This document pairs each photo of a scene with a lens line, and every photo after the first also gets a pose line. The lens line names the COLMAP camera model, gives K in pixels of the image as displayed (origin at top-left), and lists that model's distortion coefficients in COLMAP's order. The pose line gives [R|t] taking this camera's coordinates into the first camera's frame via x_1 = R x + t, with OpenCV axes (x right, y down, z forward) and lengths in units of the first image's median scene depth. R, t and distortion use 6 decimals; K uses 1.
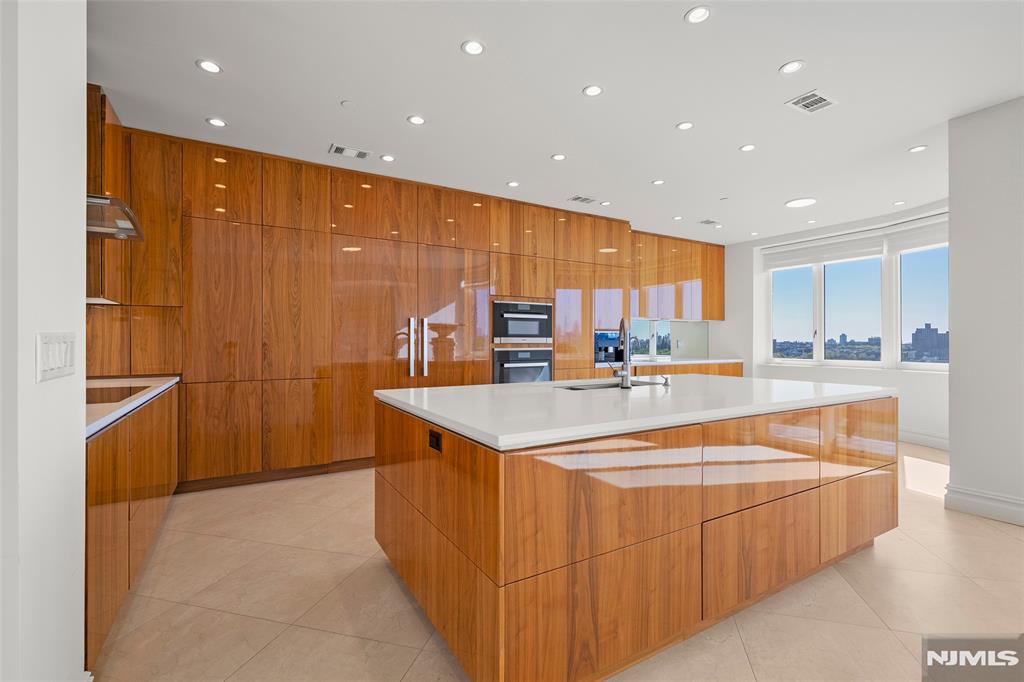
lens RADIAL K [[454.2, 0, 509.0], [0, 454.2, 340.7], [0, 0, 1]] dist [-0.002345, -0.000655]
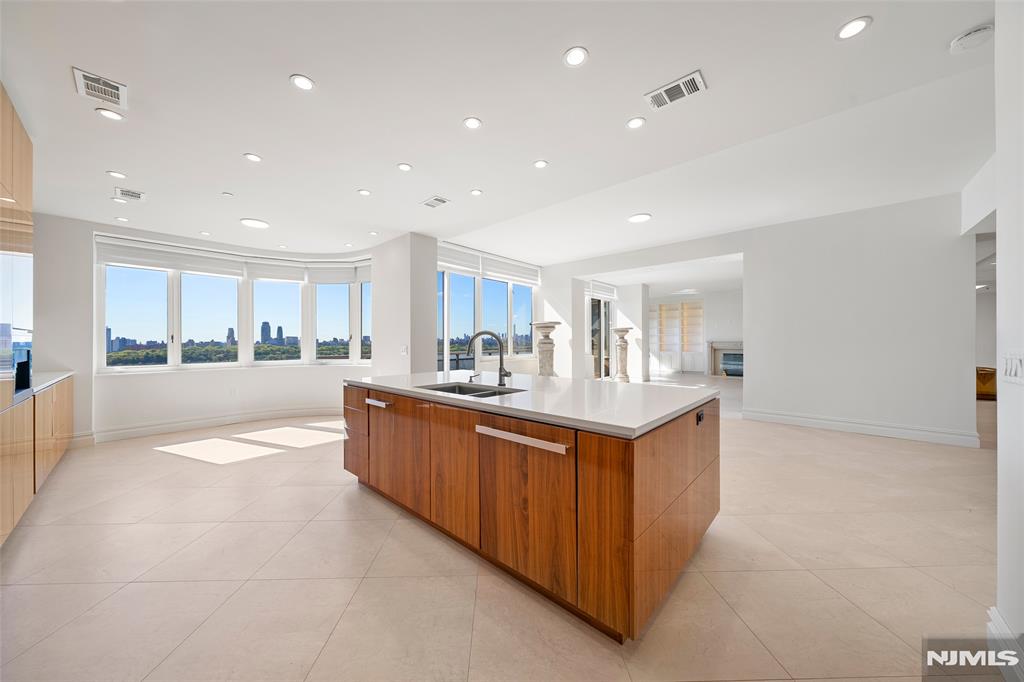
lens RADIAL K [[353.0, 0, 502.6], [0, 353.0, 343.4], [0, 0, 1]] dist [-0.002649, -0.000279]
pose [[-0.284288, -0.005090, 0.958725, -0.417506], [0.000721, 0.999984, 0.005523, -0.013073], [-0.958739, 0.002261, -0.284280, 0.744301]]
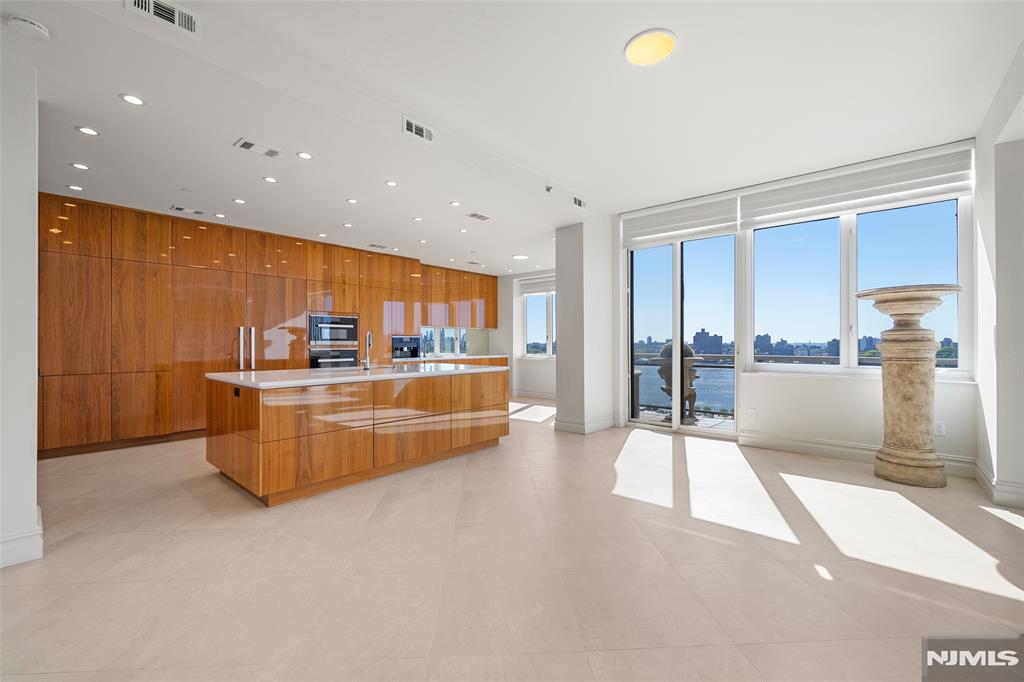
lens RADIAL K [[422.5, 0, 508.7], [0, 422.5, 341.2], [0, 0, 1]] dist [-0.000137, -0.000650]
pose [[0.951558, -0.001341, 0.307467, 0.161641], [0.001871, 0.999997, -0.001430, -0.003766], [-0.307465, 0.001936, 0.951558, -0.464419]]
